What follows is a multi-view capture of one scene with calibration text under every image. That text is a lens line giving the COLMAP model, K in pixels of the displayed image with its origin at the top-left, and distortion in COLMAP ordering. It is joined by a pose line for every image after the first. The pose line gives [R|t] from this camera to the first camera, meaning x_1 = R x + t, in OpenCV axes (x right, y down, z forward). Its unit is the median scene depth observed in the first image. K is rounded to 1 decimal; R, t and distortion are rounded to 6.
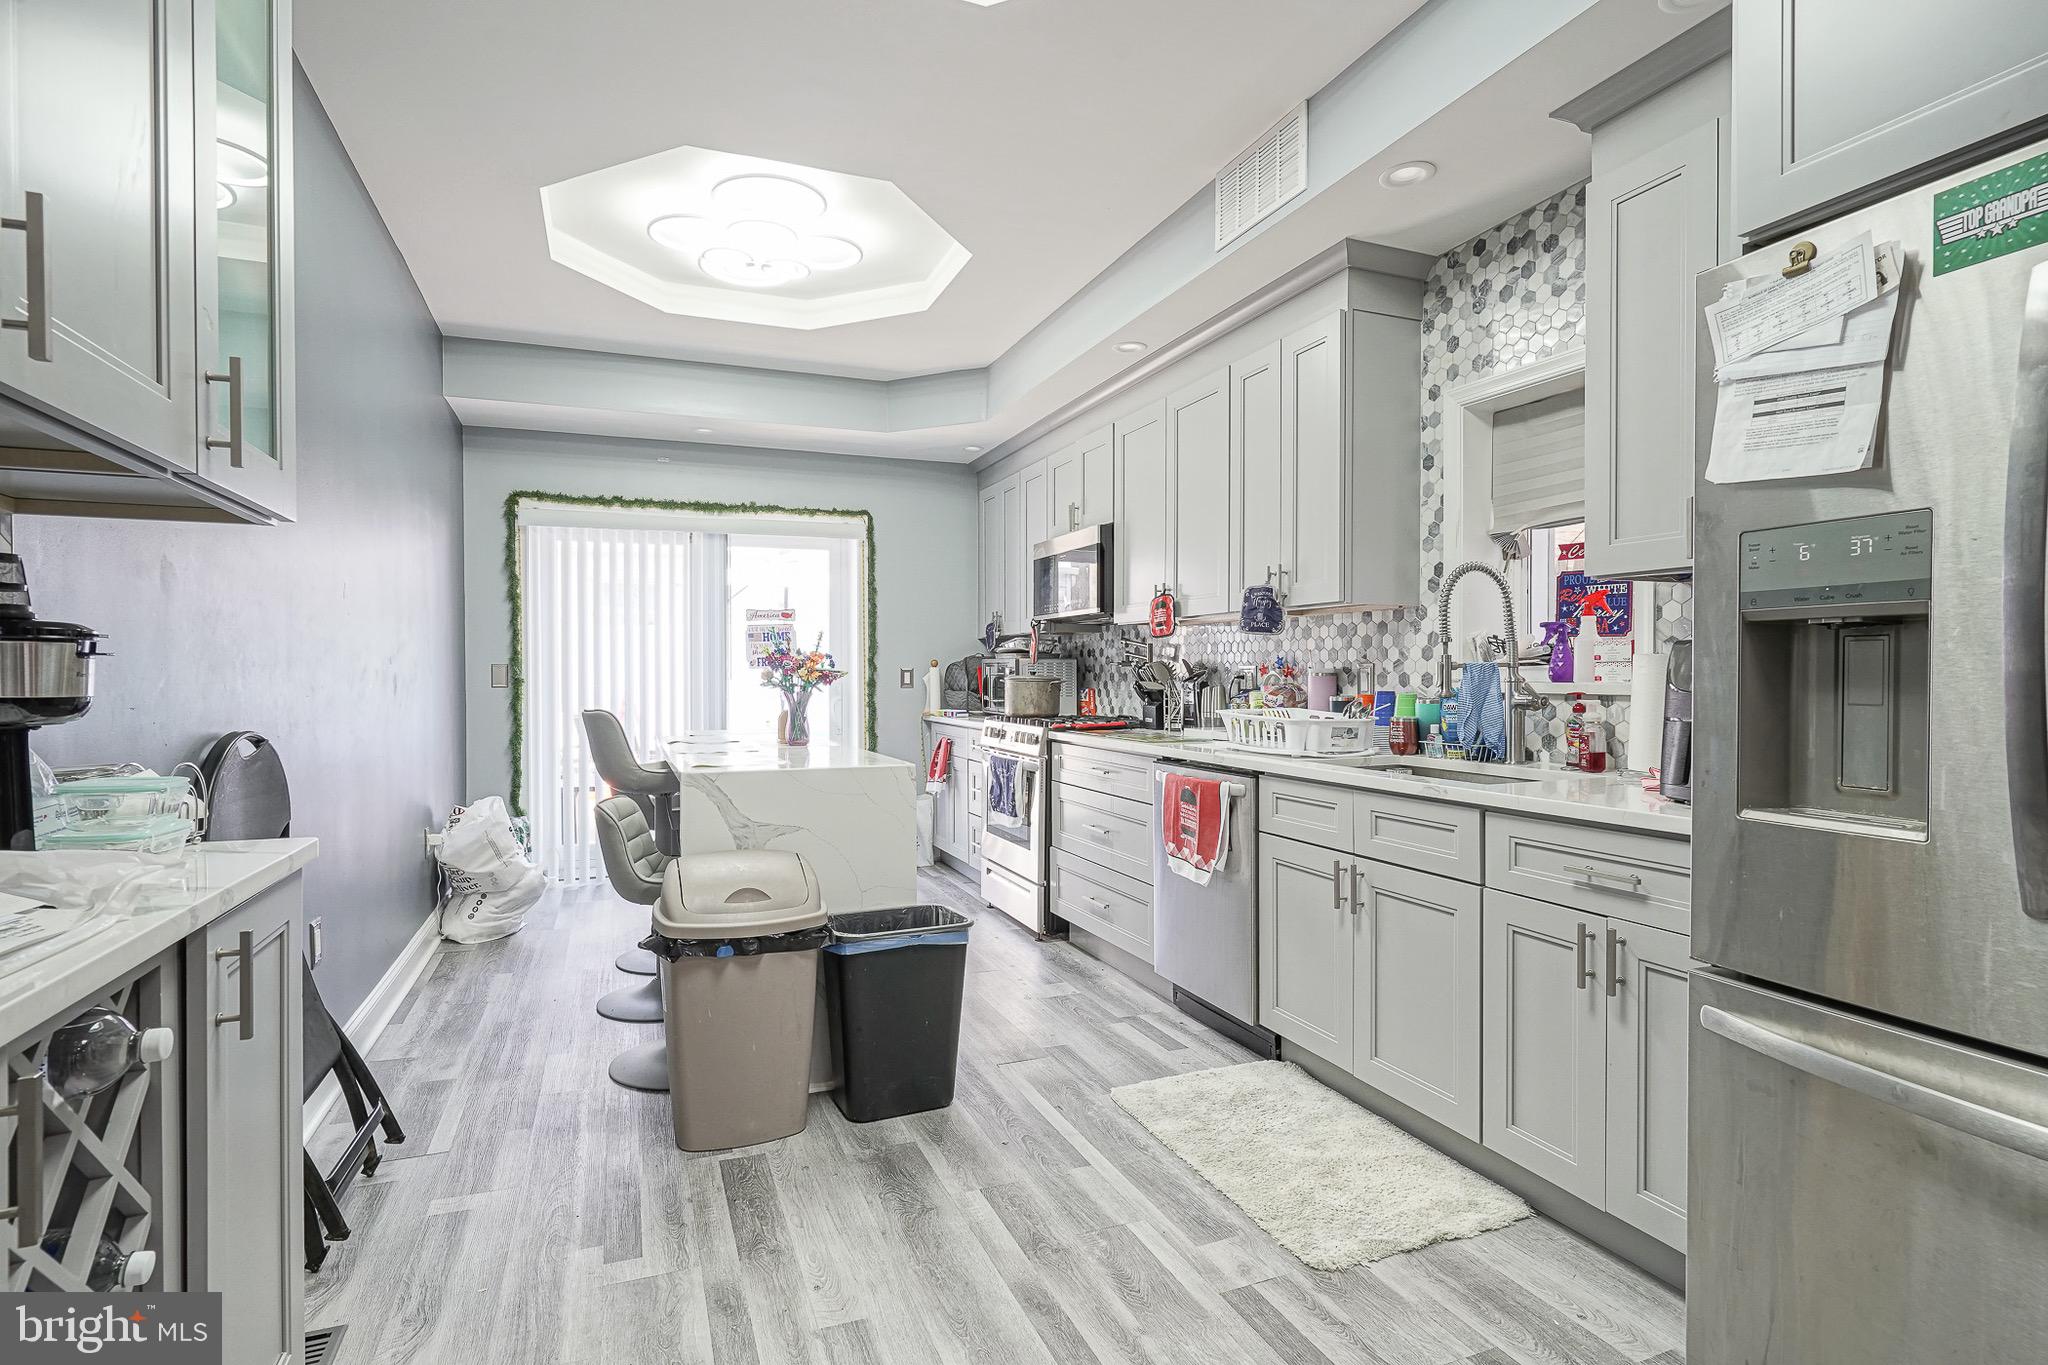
lens RADIAL K [[1005.1, 0, 1060.3], [0, 1005.1, 674.8], [0, 0, 1]] dist [-0.010468, 0.004072]
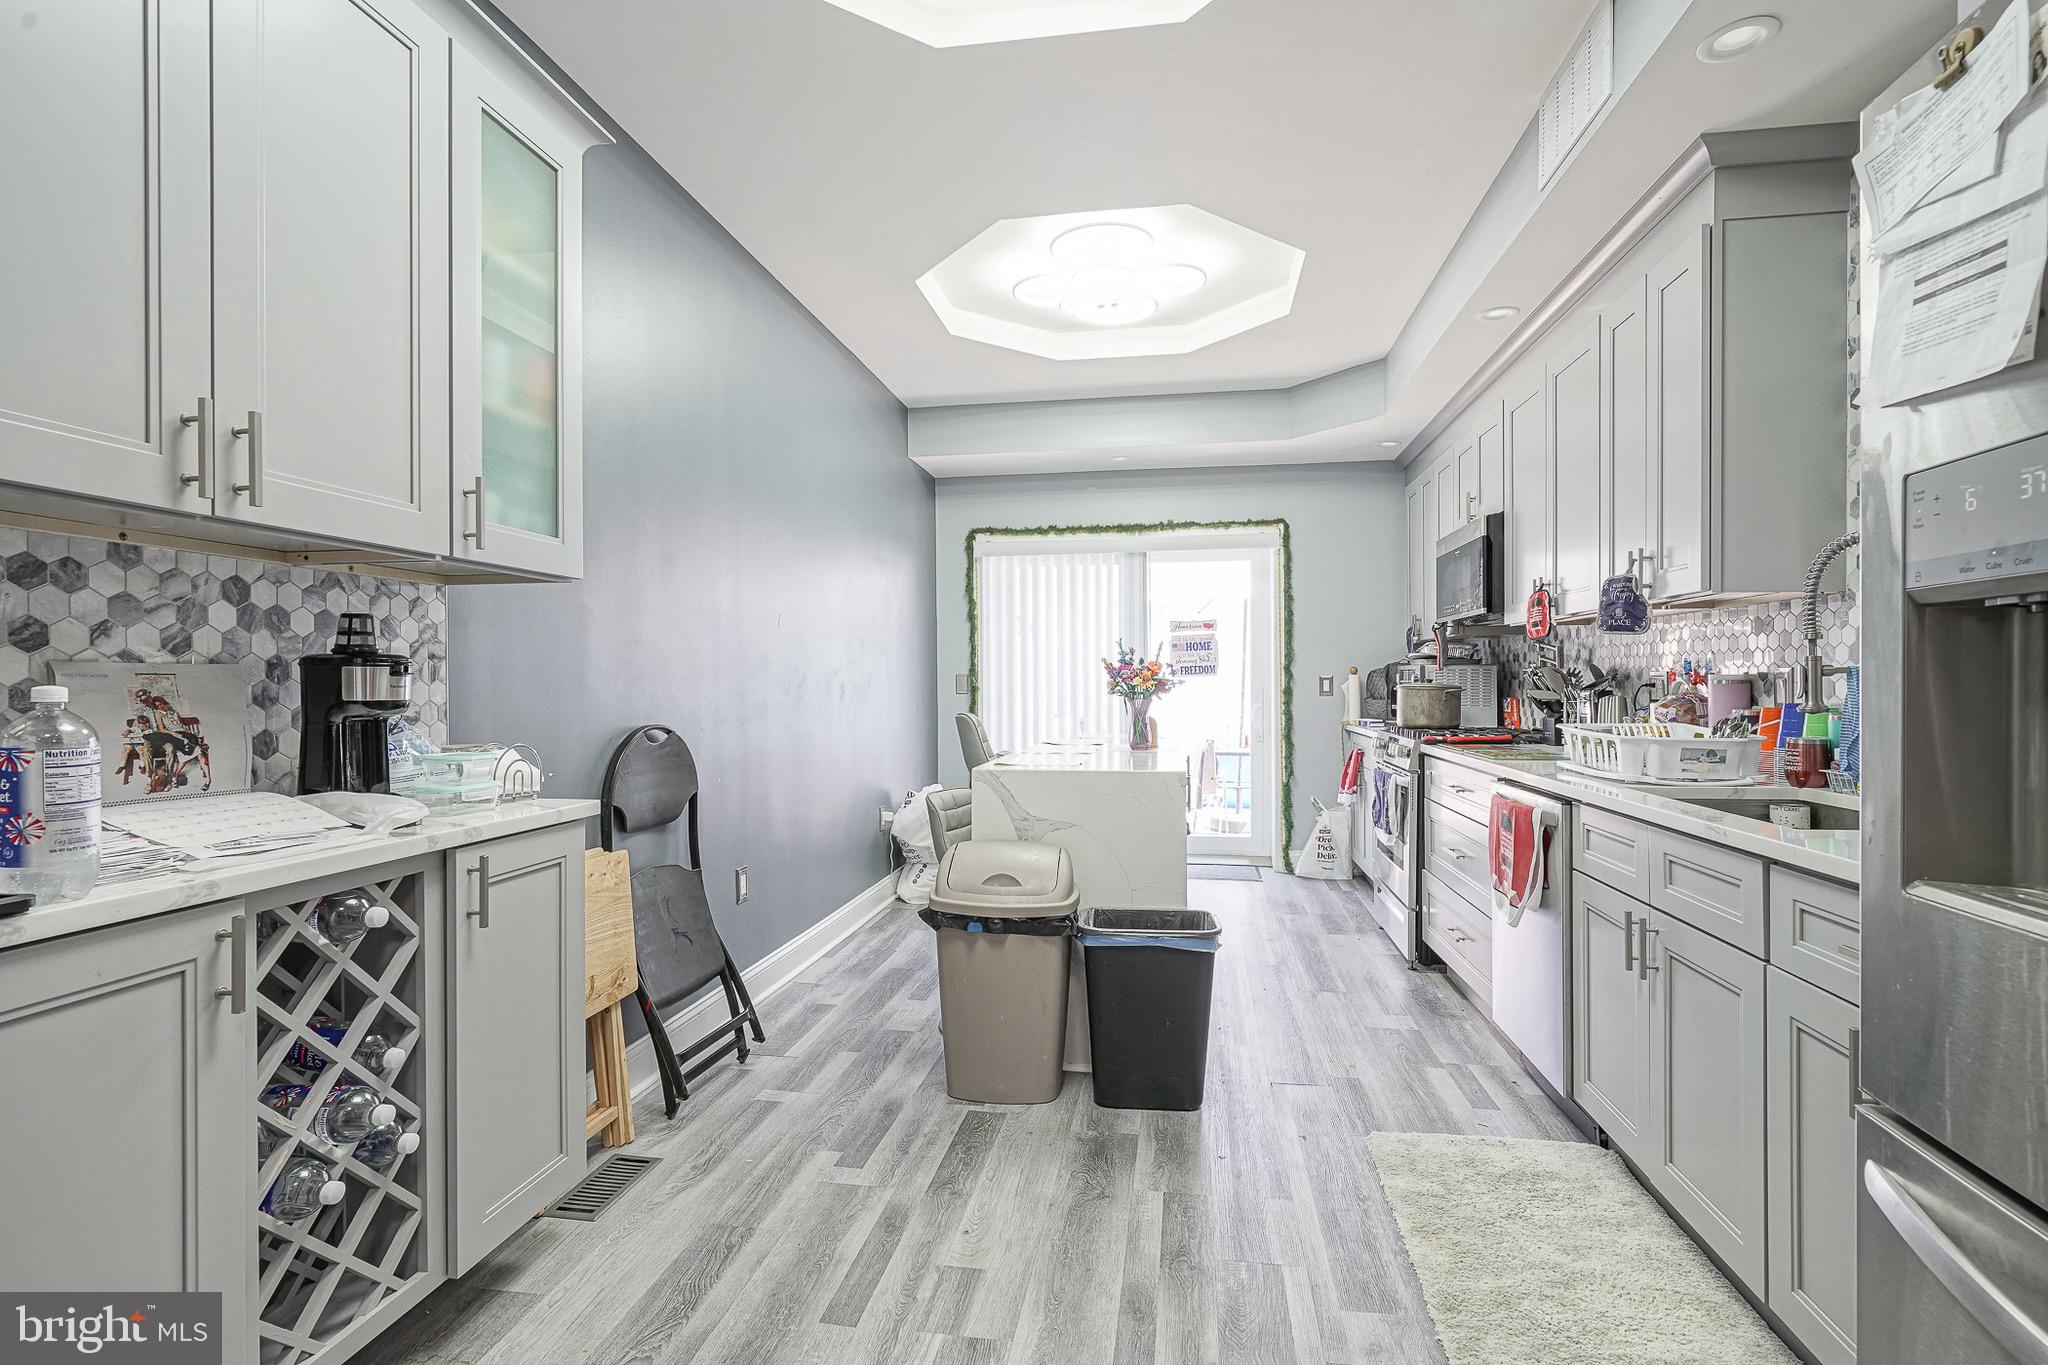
lens RADIAL K [[1005.1, 0, 1063.8], [0, 1005.1, 678.7], [0, 0, 1]] dist [-0.010468, 0.004072]
pose [[0.855787, -0.004122, -0.517312, 0.263850], [0.002604, 0.999990, -0.003660, -0.001423], [0.517321, 0.001785, 0.855789, 0.058932]]
